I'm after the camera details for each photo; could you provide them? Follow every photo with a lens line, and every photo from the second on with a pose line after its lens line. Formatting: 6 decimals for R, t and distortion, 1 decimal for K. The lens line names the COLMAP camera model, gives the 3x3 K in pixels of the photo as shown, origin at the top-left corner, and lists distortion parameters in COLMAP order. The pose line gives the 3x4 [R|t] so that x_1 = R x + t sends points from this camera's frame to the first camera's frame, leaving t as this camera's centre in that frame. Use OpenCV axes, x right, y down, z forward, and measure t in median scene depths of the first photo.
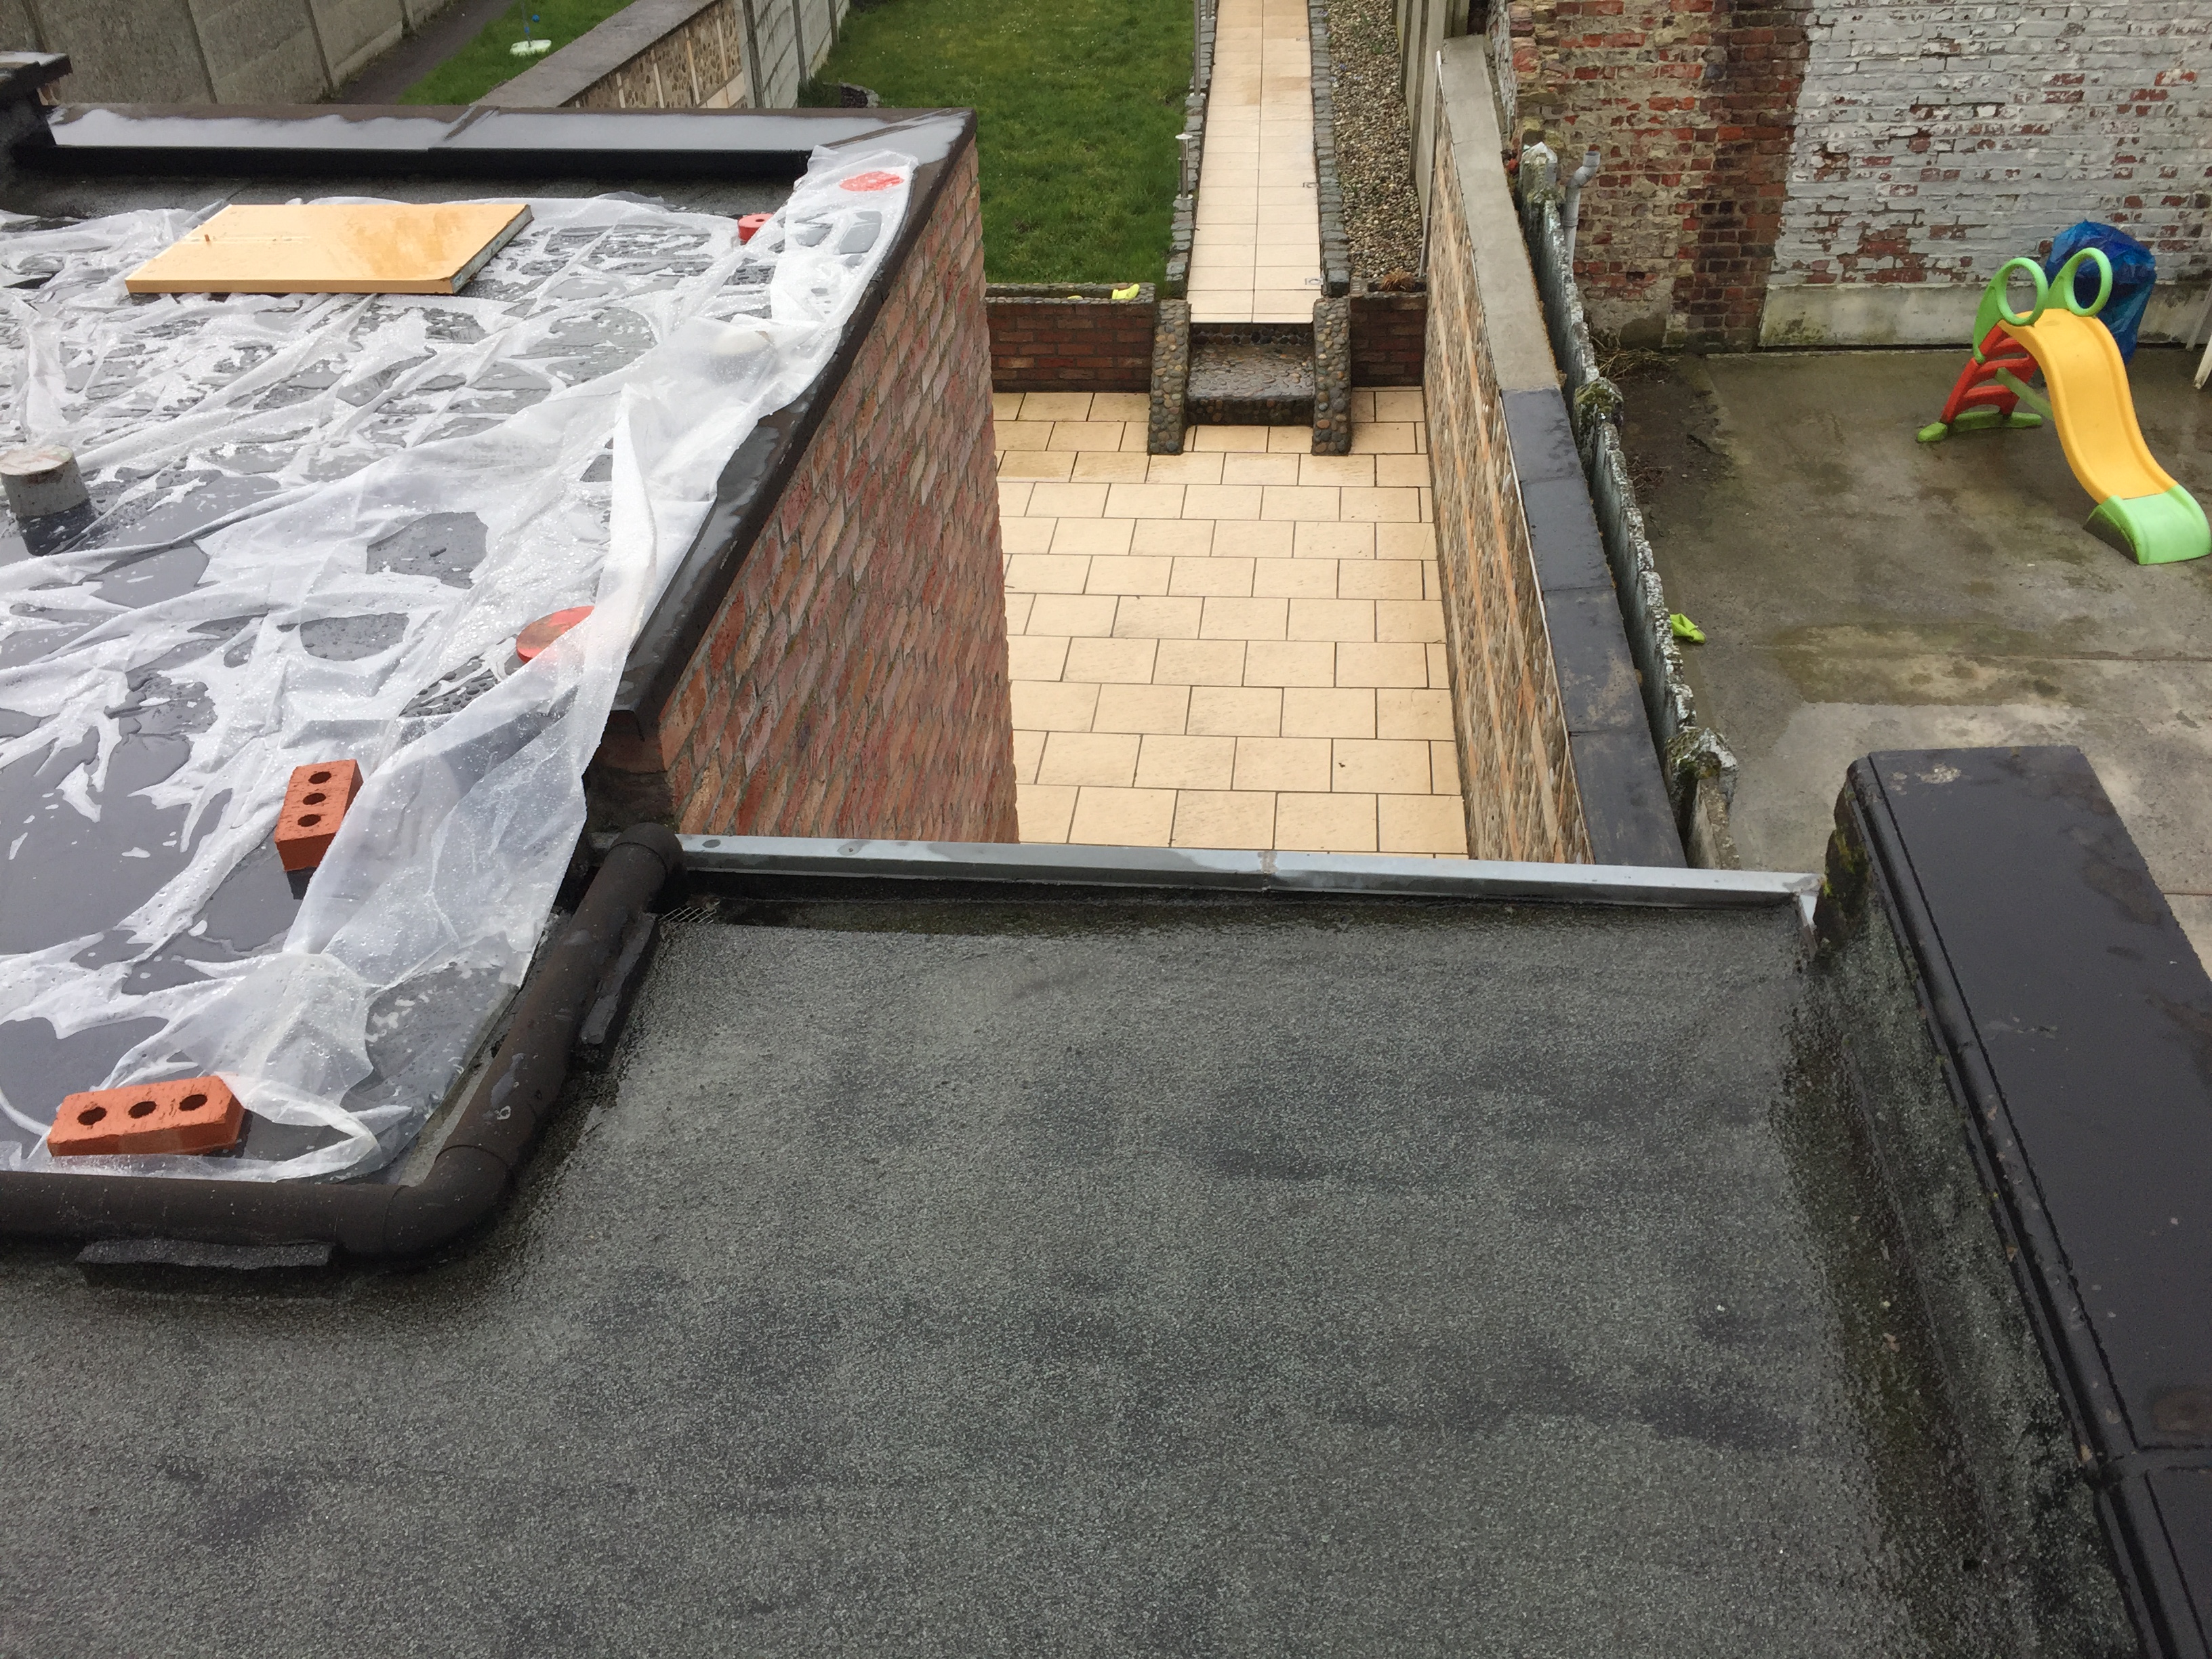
lens RADIAL K [[1905.9, 0, 1119.9], [0, 1905.9, 805.6], [0, 0, 1]] dist [0.116104, -0.182958]
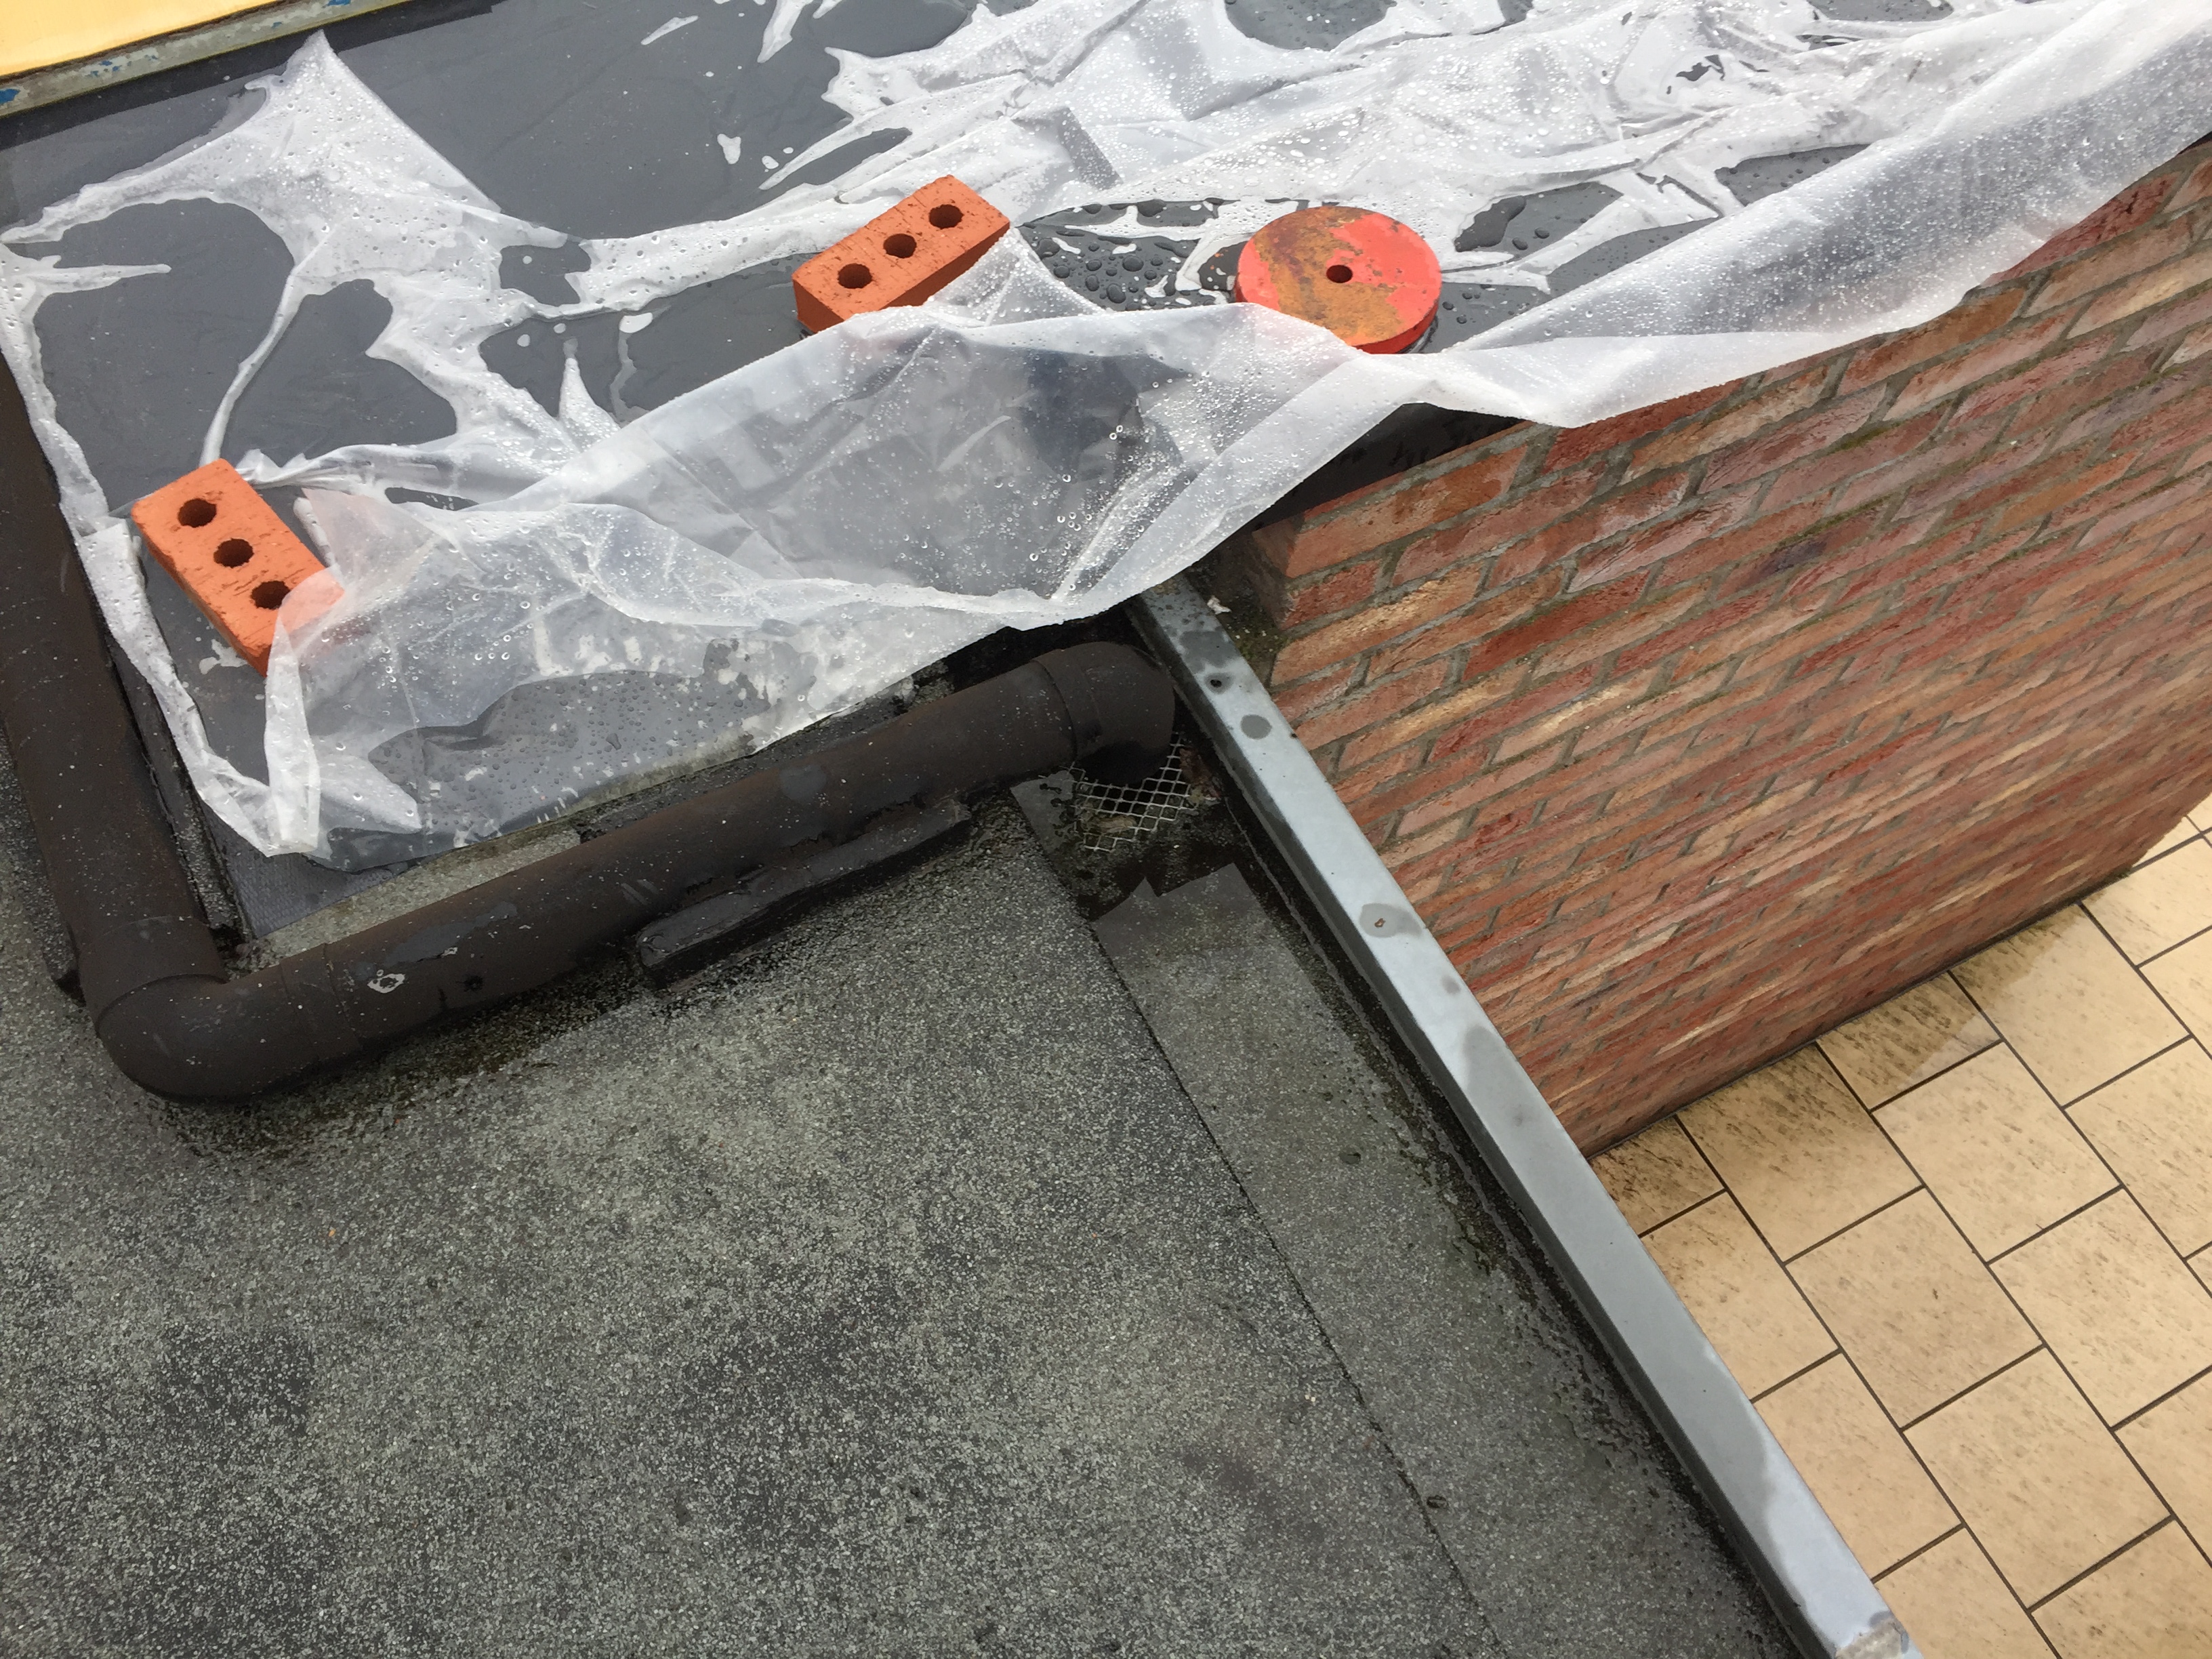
lens RADIAL K [[1905.9, 0, 1119.9], [0, 1905.9, 805.6], [0, 0, 1]] dist [0.116104, -0.182958]
pose [[0.546104, 0.749116, -0.374961, -0.000460], [-0.515365, 0.653304, 0.554611, -0.286979], [0.660432, -0.109634, 0.742840, 0.585075]]
